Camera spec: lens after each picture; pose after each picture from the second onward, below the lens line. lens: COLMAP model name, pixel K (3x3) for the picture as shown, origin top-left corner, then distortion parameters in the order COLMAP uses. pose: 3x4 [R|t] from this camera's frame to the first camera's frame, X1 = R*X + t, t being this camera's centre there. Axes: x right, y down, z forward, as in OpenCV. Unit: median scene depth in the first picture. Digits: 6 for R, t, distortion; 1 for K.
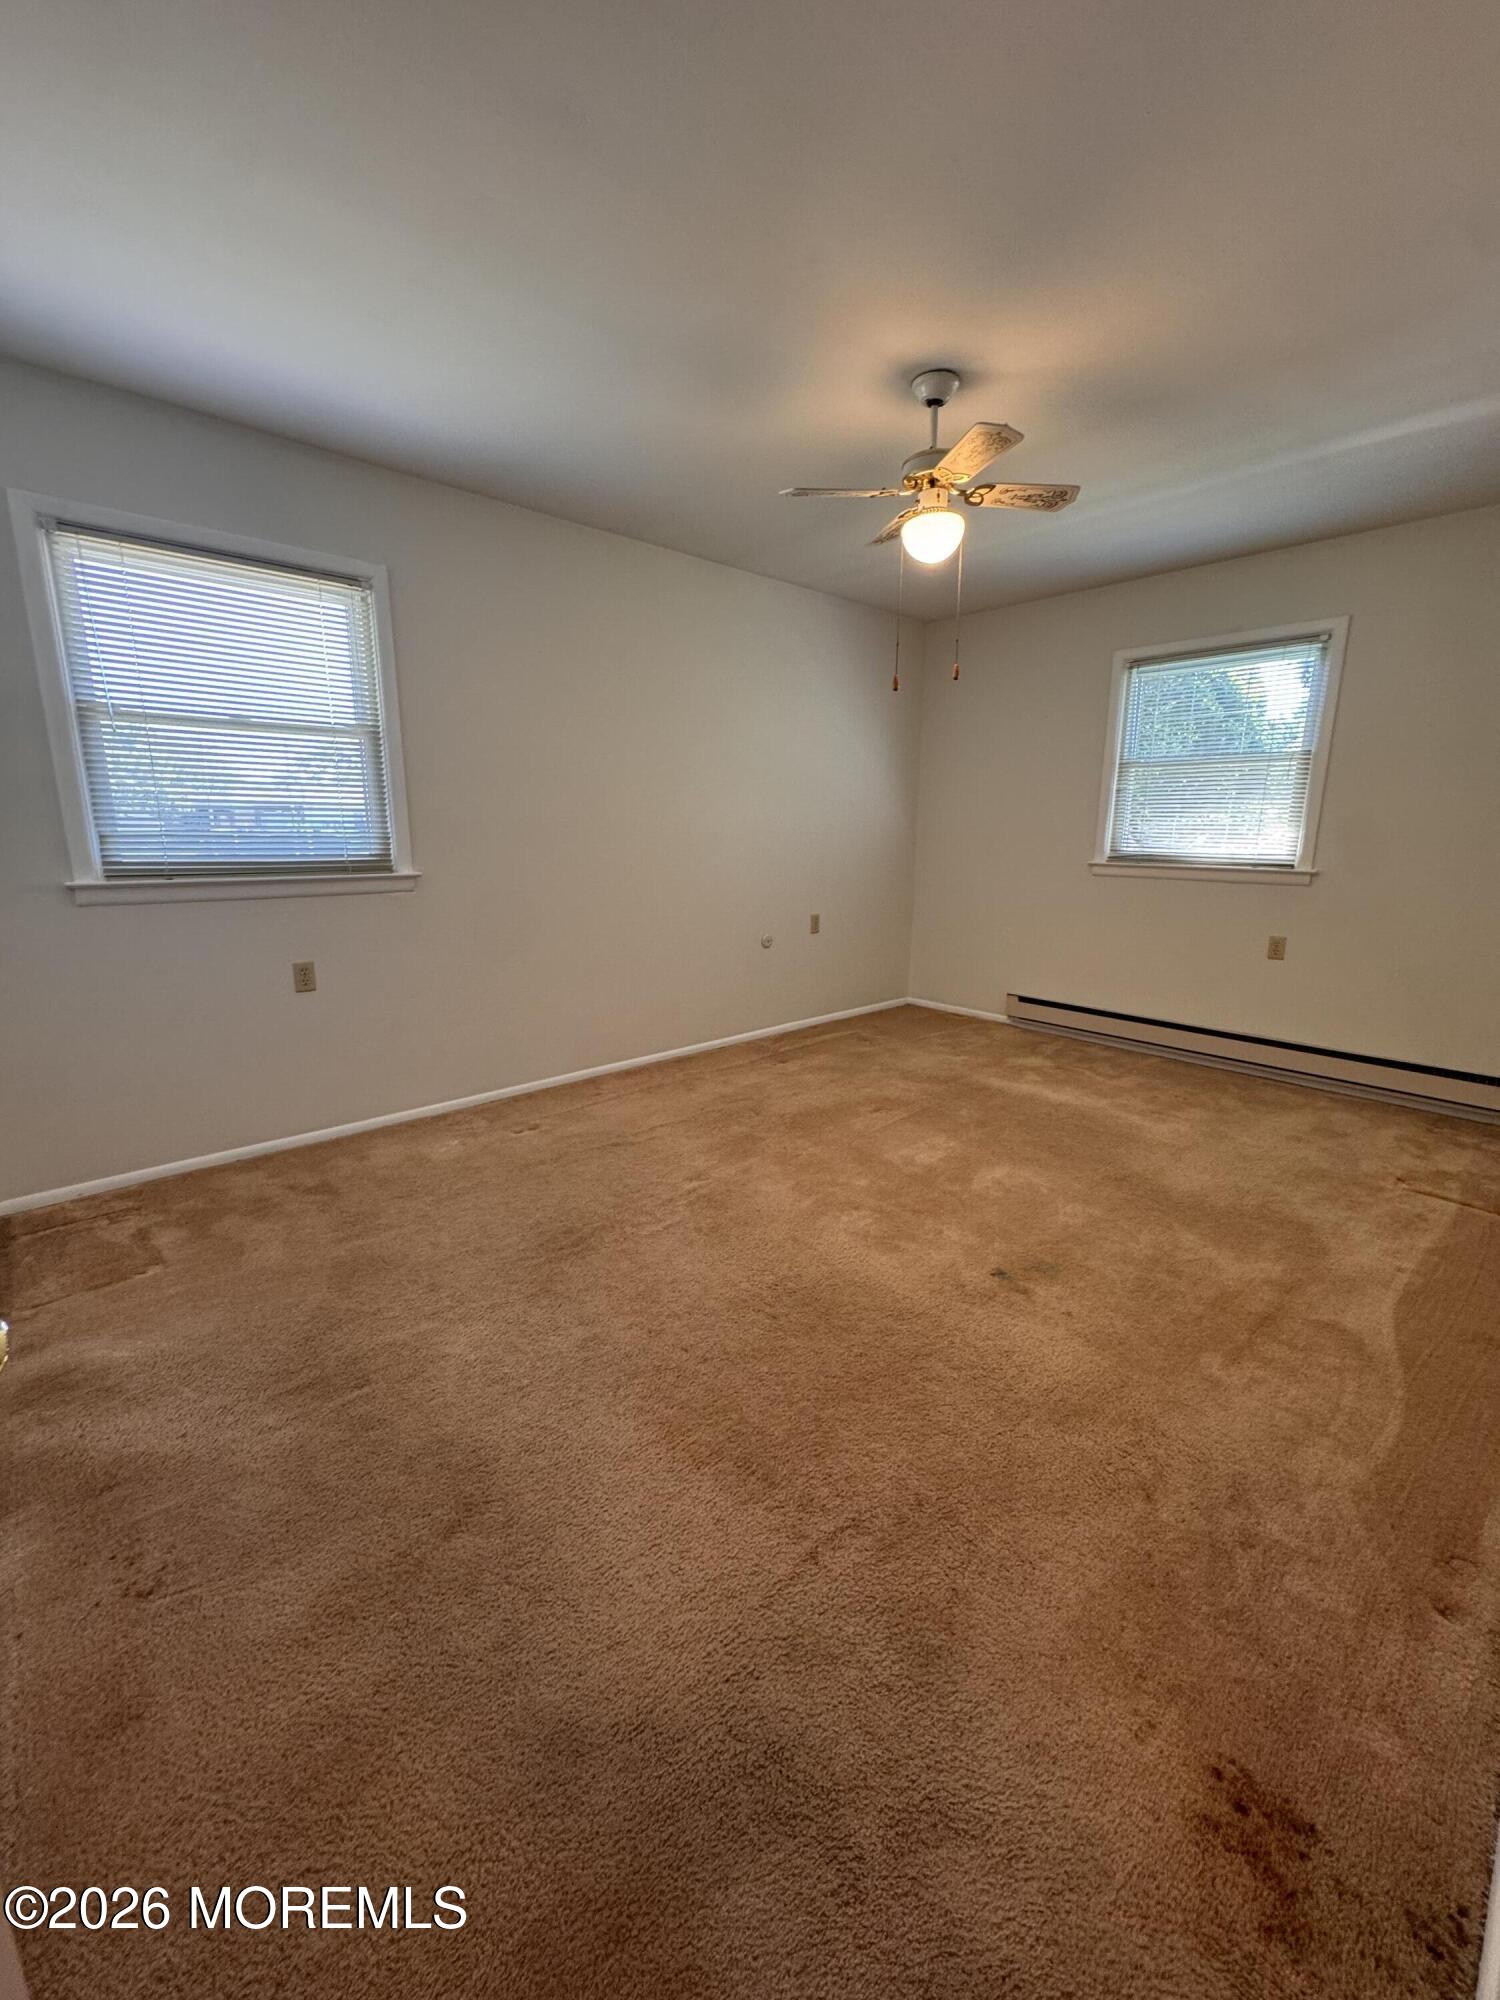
lens RADIAL K [[793.9, 0, 750.0], [0, 793.9, 1000.0], [0, 0, 1]] dist [-0.000263, -0.000050]
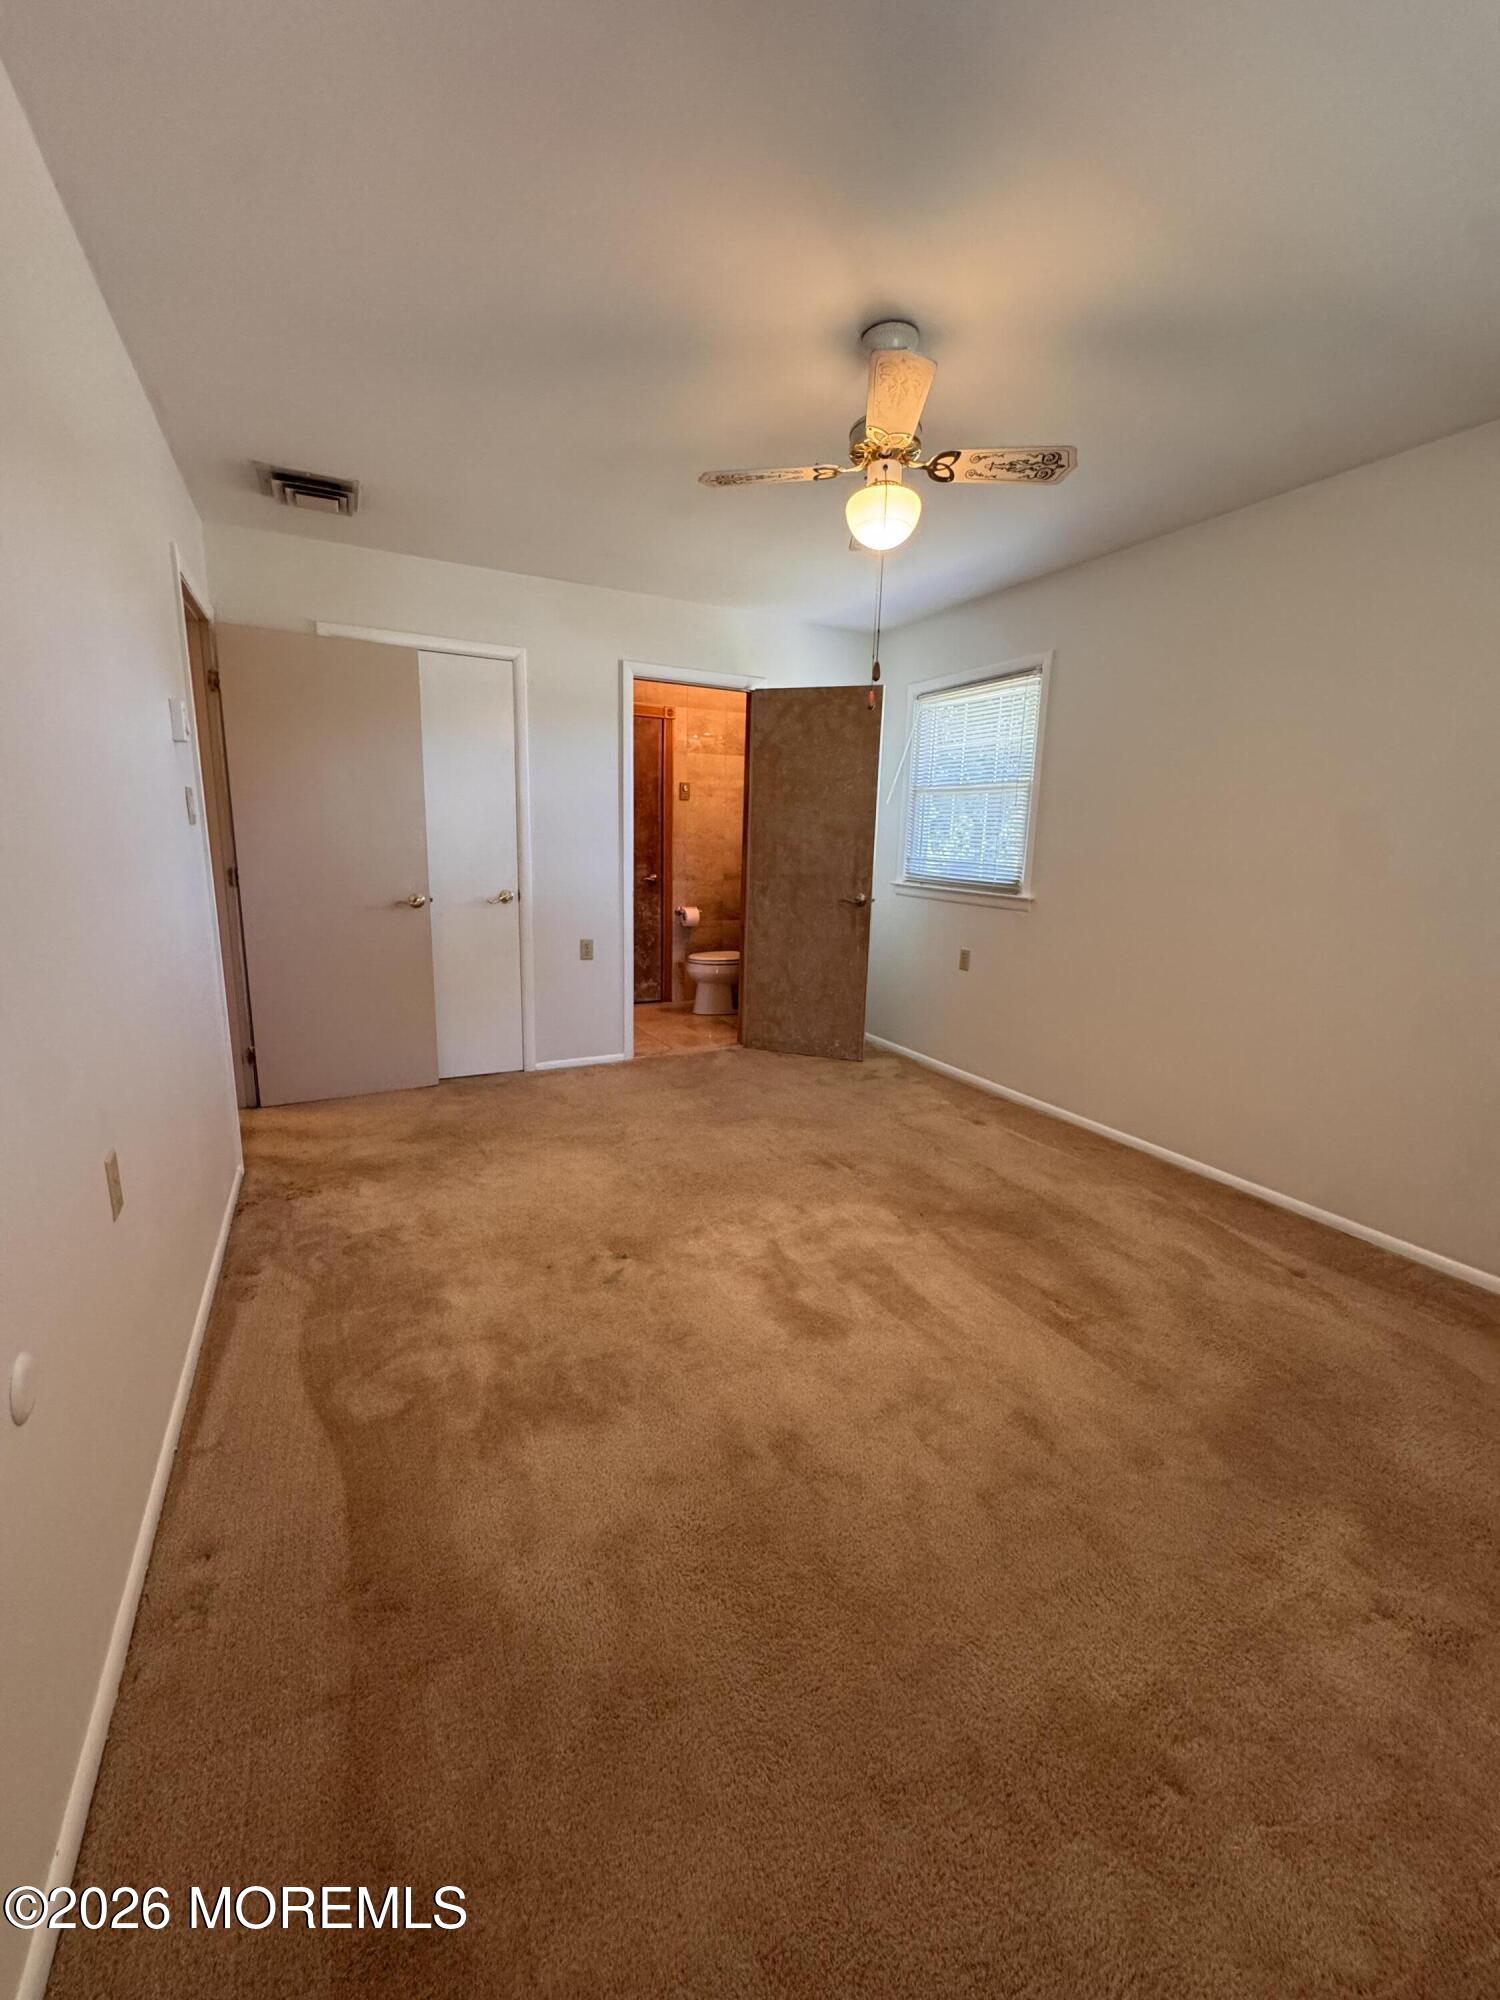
lens RADIAL K [[793.9, 0, 750.0], [0, 793.9, 1000.0], [0, 0, 1]] dist [-0.000263, -0.000050]
pose [[-0.276343, 0.165738, -0.946660, 0.953509], [-0.234048, 0.943756, 0.233552, -0.212211], [0.932124, 0.286105, -0.222010, 0.997098]]
